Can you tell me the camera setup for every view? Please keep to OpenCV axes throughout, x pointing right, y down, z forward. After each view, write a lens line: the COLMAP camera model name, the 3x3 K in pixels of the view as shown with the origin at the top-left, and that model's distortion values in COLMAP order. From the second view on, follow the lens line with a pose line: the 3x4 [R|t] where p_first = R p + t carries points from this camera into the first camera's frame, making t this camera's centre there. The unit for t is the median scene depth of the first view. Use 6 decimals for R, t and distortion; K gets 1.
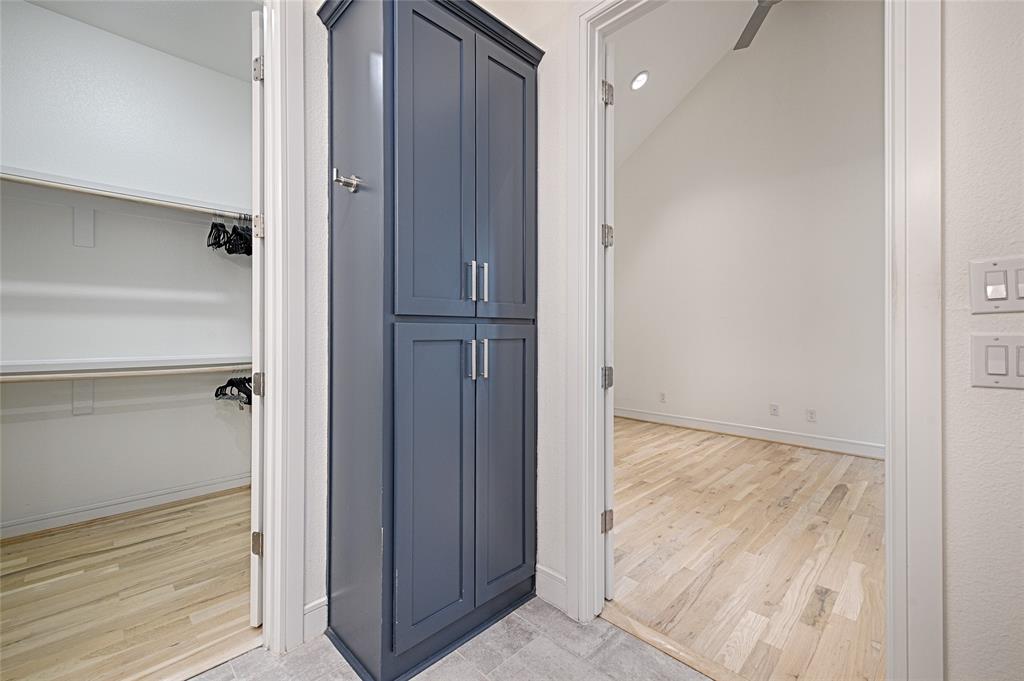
lens RADIAL K [[431.2, 0, 509.6], [0, 431.2, 331.5], [0, 0, 1]] dist [0.016962, -0.000158]
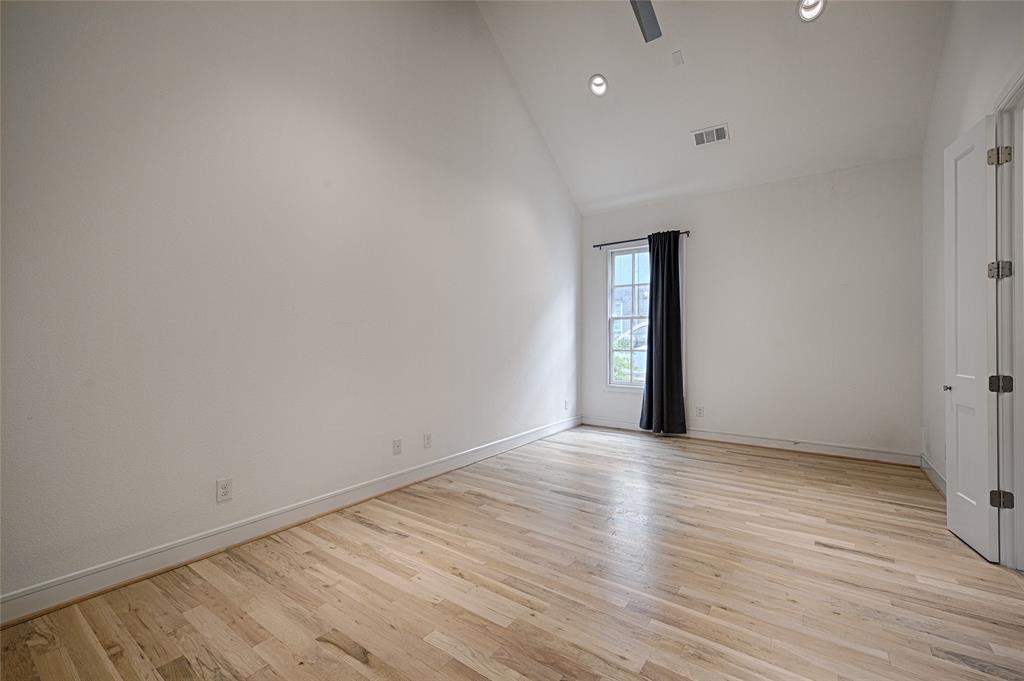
lens RADIAL K [[425.5, 0, 513.7], [0, 425.5, 337.4], [0, 0, 1]] dist [0.004298, 0.000236]
pose [[-0.161080, 0.005662, 0.986925, -0.282265], [0.001929, 0.999983, -0.005422, -0.016450], [-0.986939, 0.001030, -0.161088, 1.494018]]
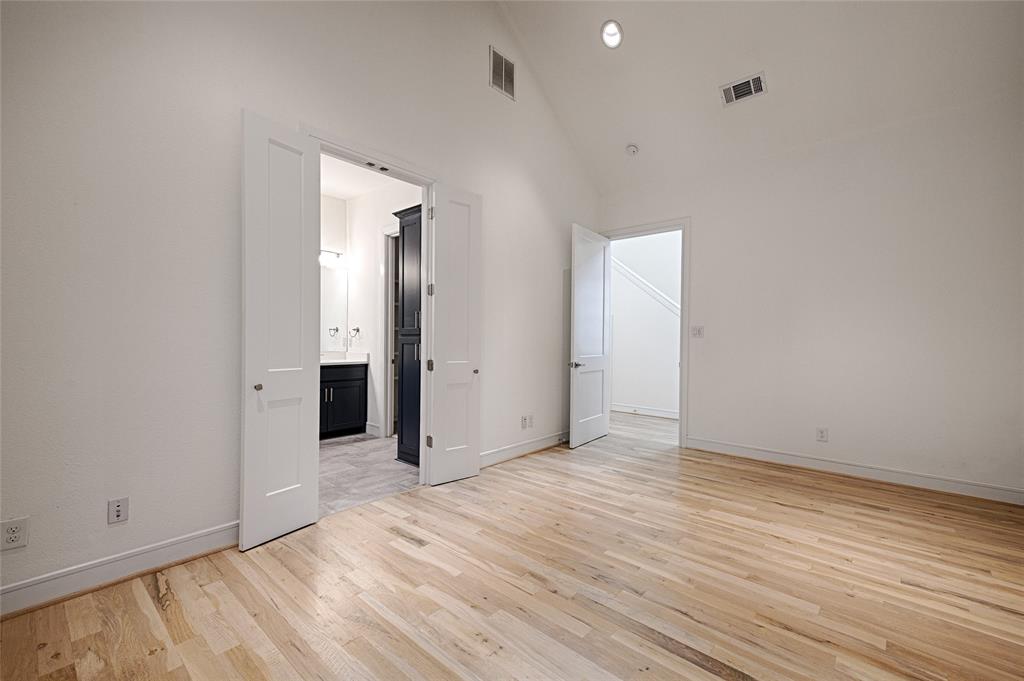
lens RADIAL K [[425.5, 0, 513.7], [0, 425.5, 337.4], [0, 0, 1]] dist [0.004298, 0.000236]
pose [[0.054835, -0.006972, -0.998471, 1.405777], [-0.007427, 0.999945, -0.007391, -0.004352], [0.998468, 0.007821, 0.054780, 0.842261]]
